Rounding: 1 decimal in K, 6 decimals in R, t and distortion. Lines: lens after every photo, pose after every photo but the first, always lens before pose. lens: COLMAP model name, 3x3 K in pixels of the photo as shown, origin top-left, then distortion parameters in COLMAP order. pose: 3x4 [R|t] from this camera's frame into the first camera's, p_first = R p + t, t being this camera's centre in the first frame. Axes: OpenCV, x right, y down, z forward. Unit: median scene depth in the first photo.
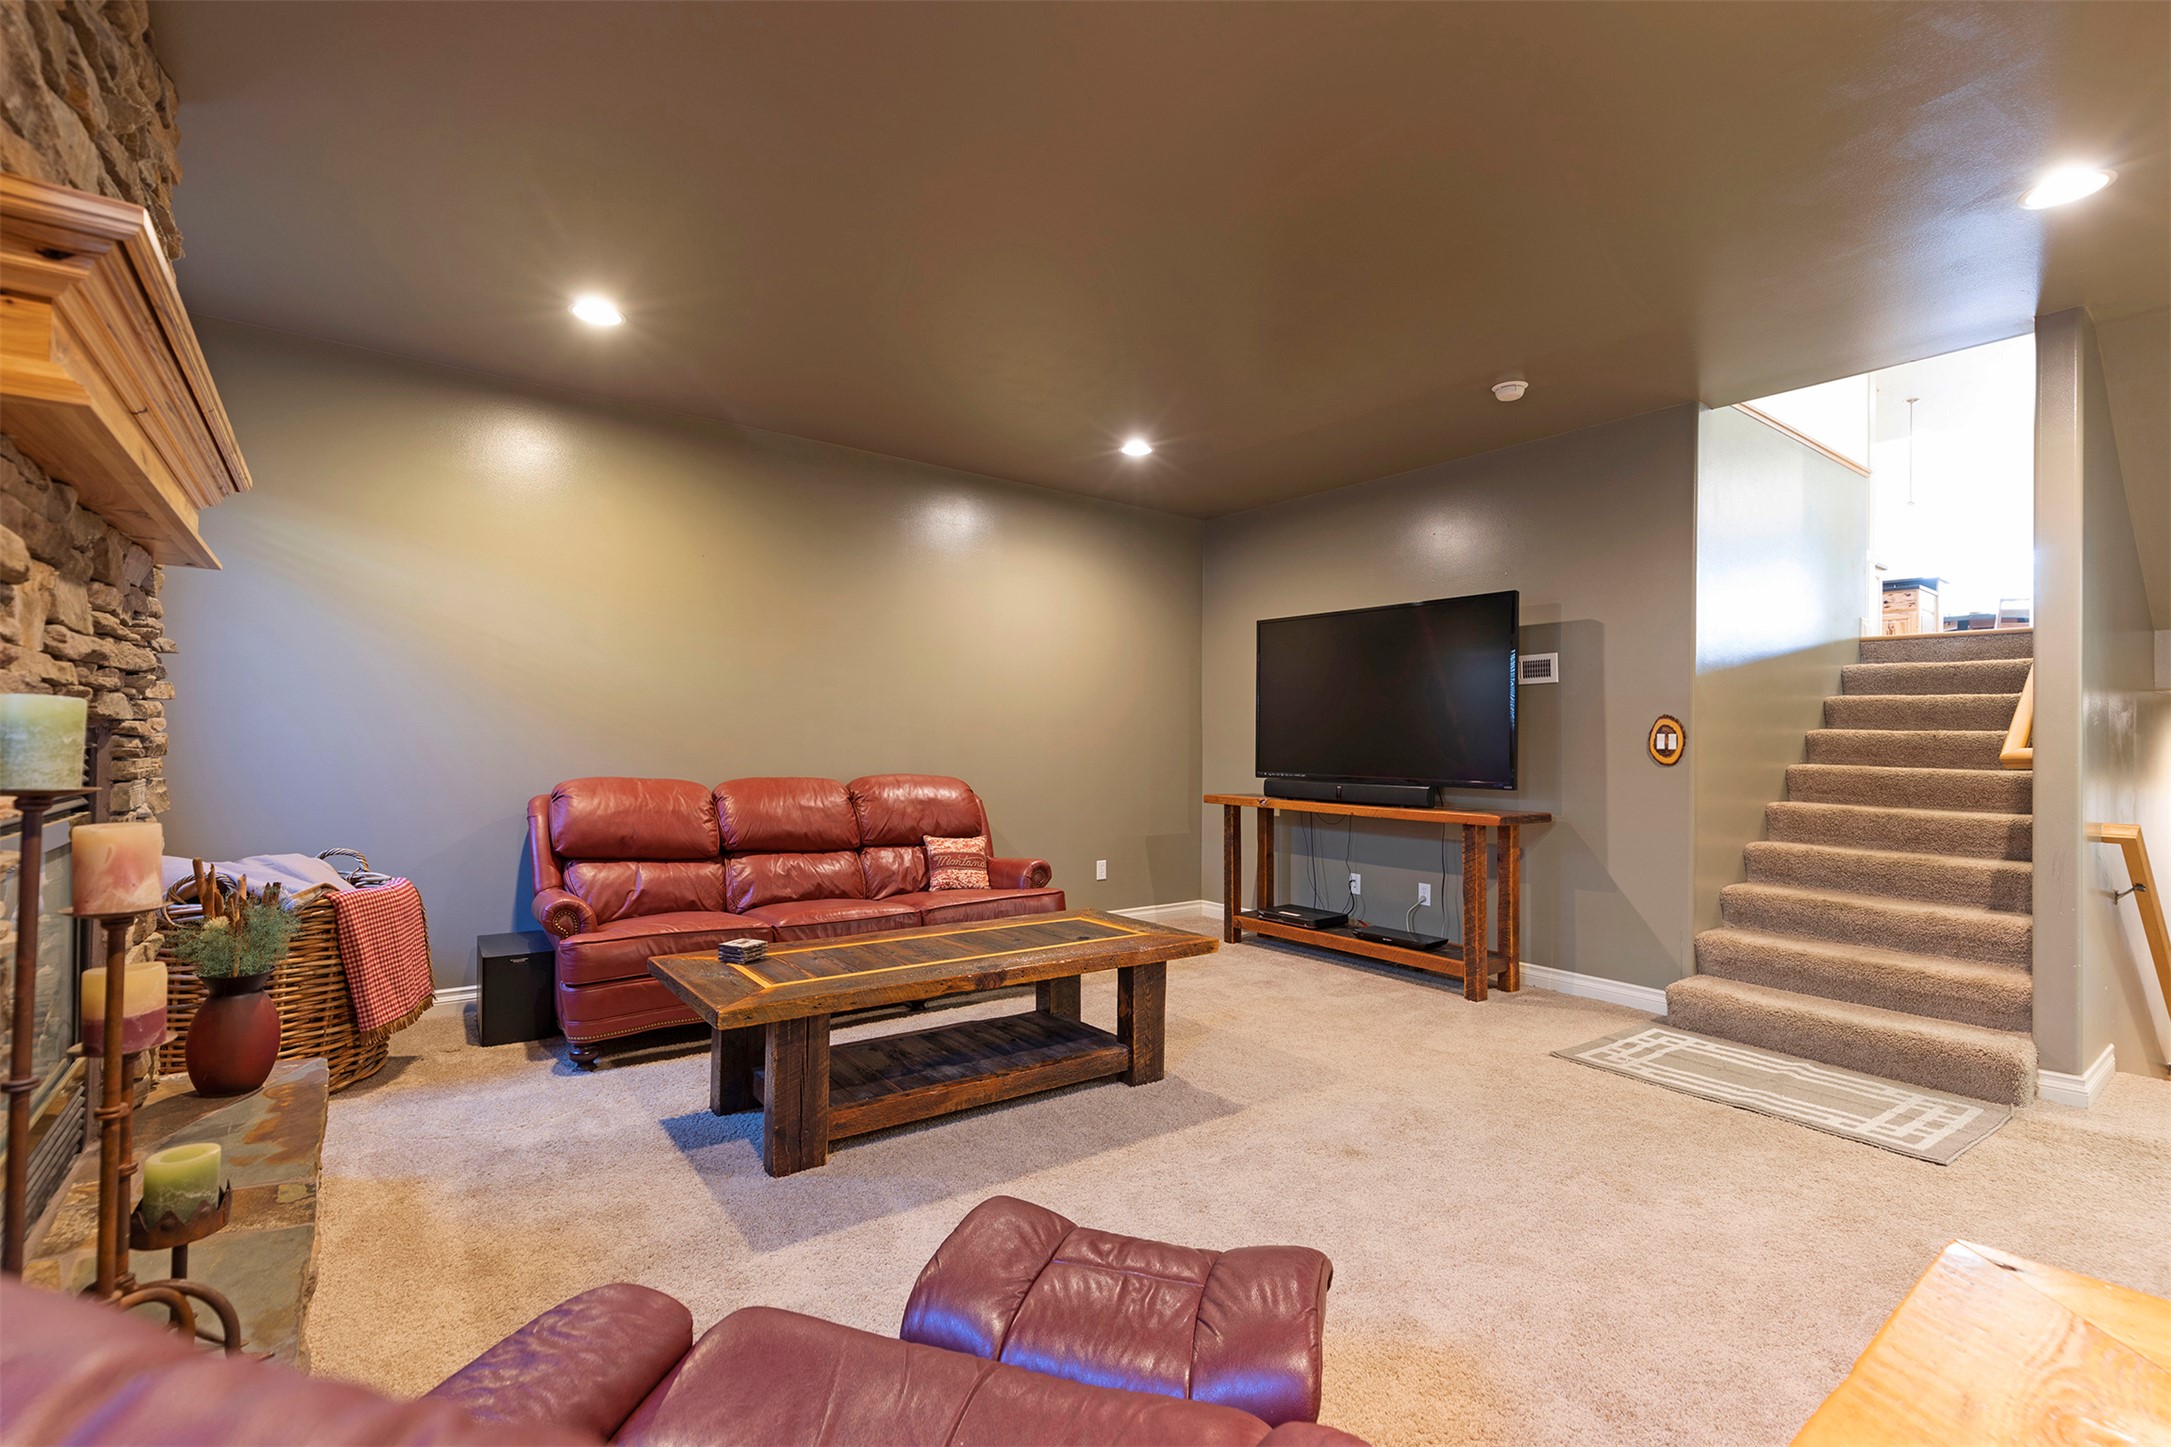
lens RADIAL K [[991.0, 0, 1089.2], [0, 991.0, 724.8], [0, 0, 1]] dist [-0.009992, 0.001287]
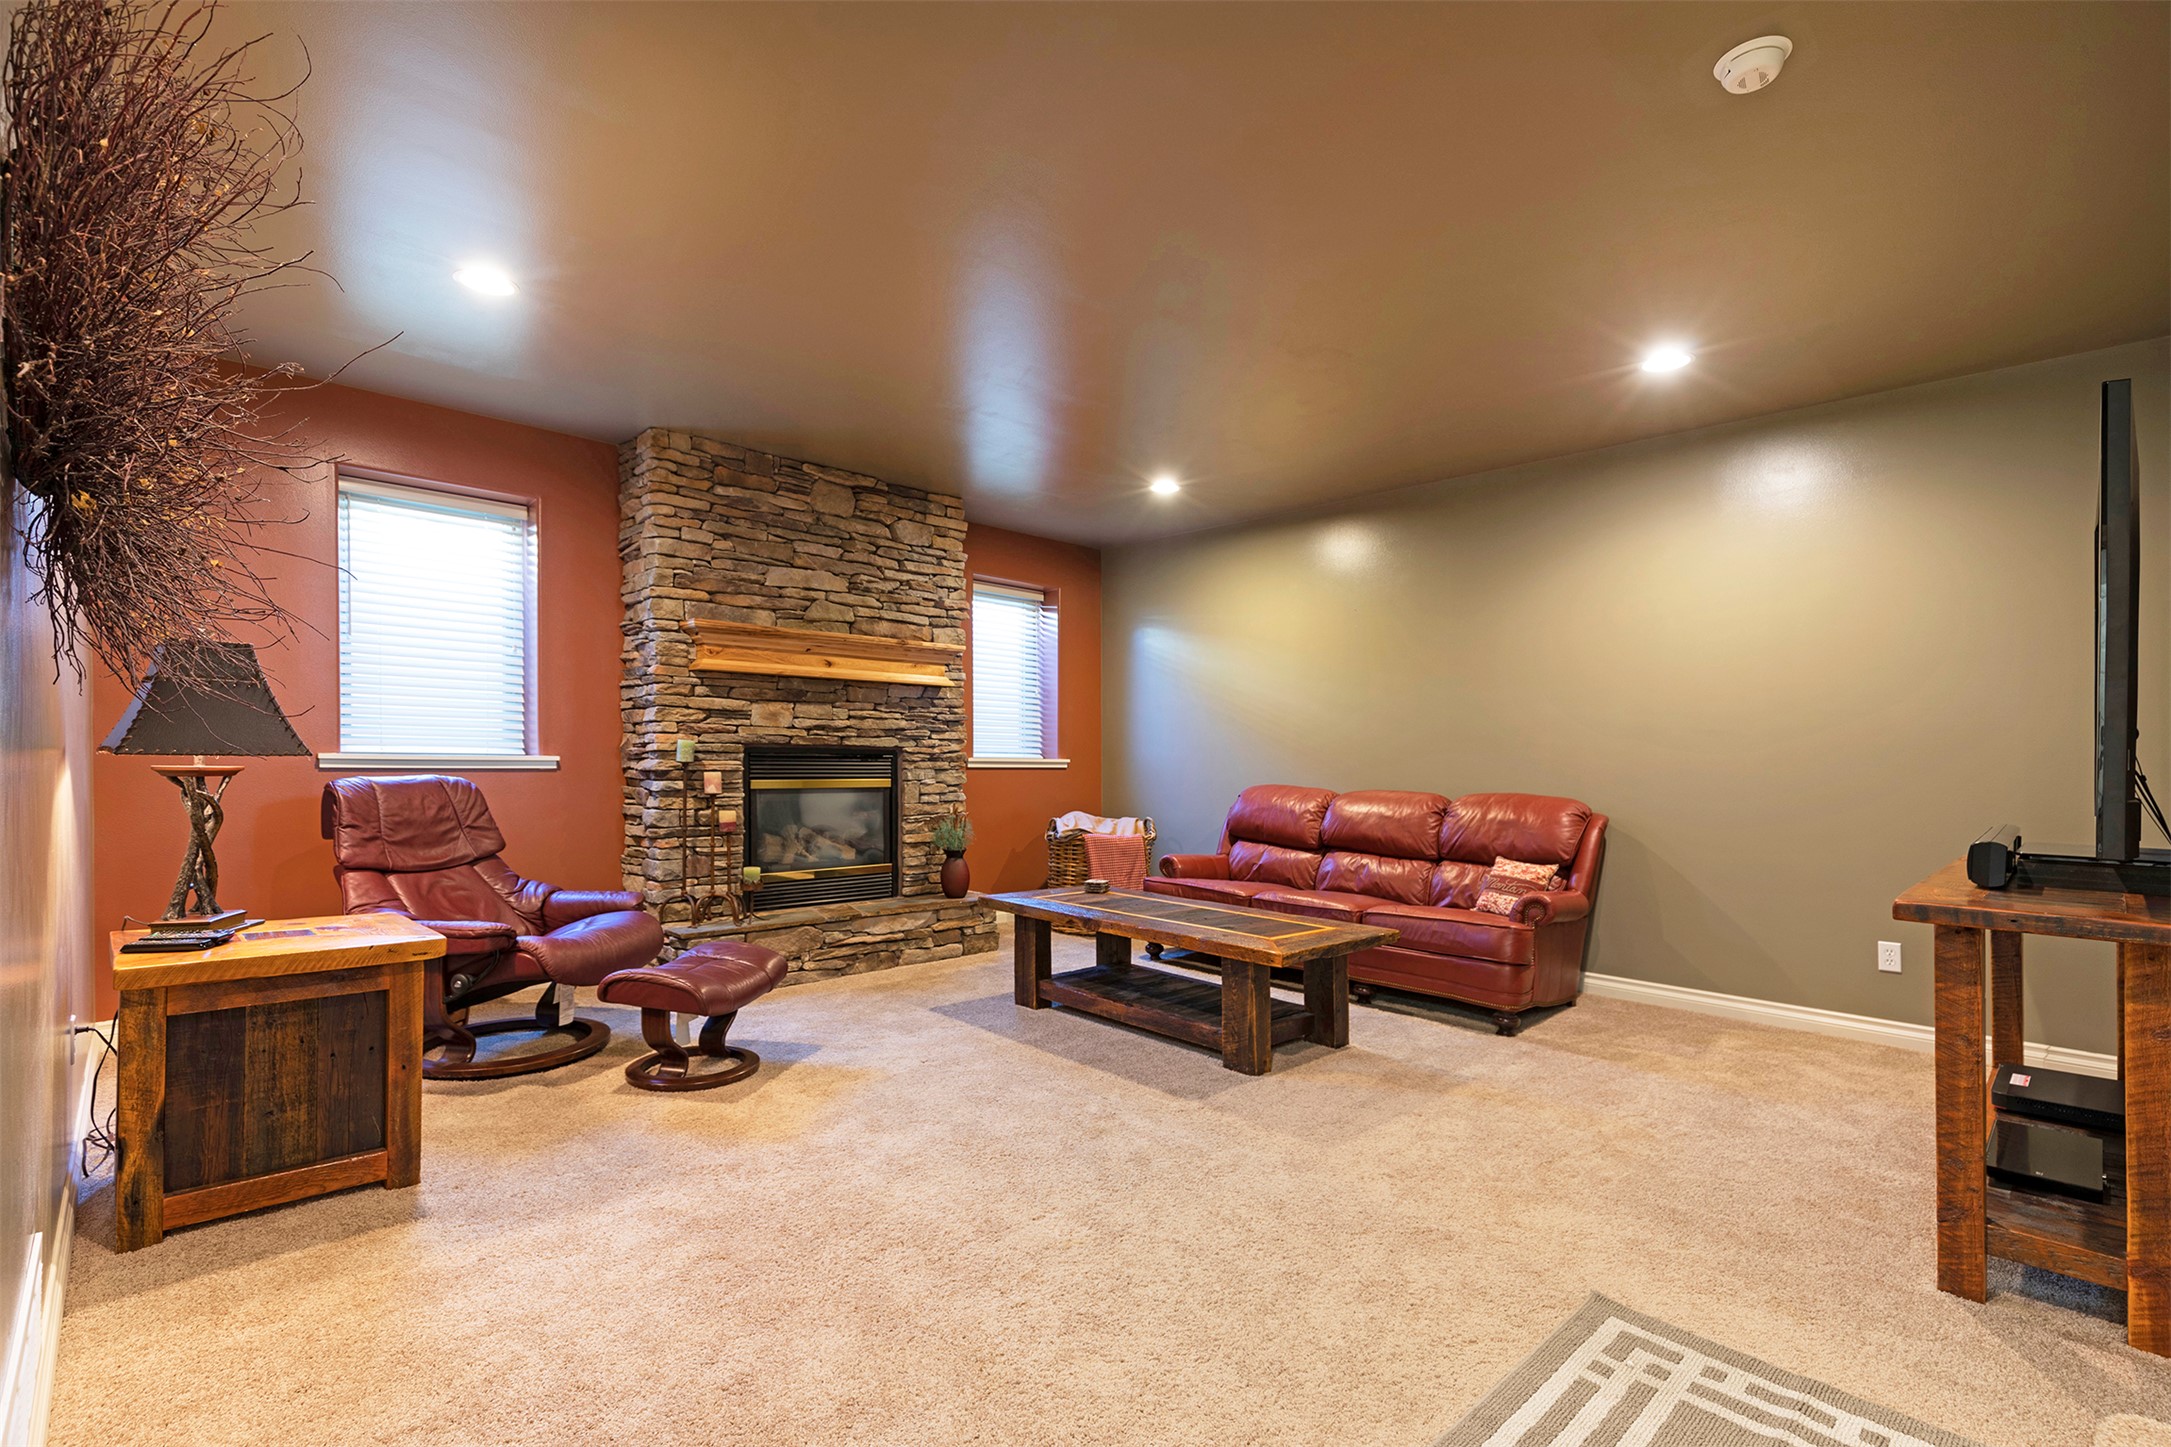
lens RADIAL K [[991.0, 0, 1090.5], [0, 991.0, 737.5], [0, 0, 1]] dist [-0.009992, 0.001287]
pose [[0.125859, -0.022631, -0.991790, 0.984196], [0.005010, 0.999742, -0.022177, 0.017808], [0.992035, -0.002178, 0.125940, 0.620017]]
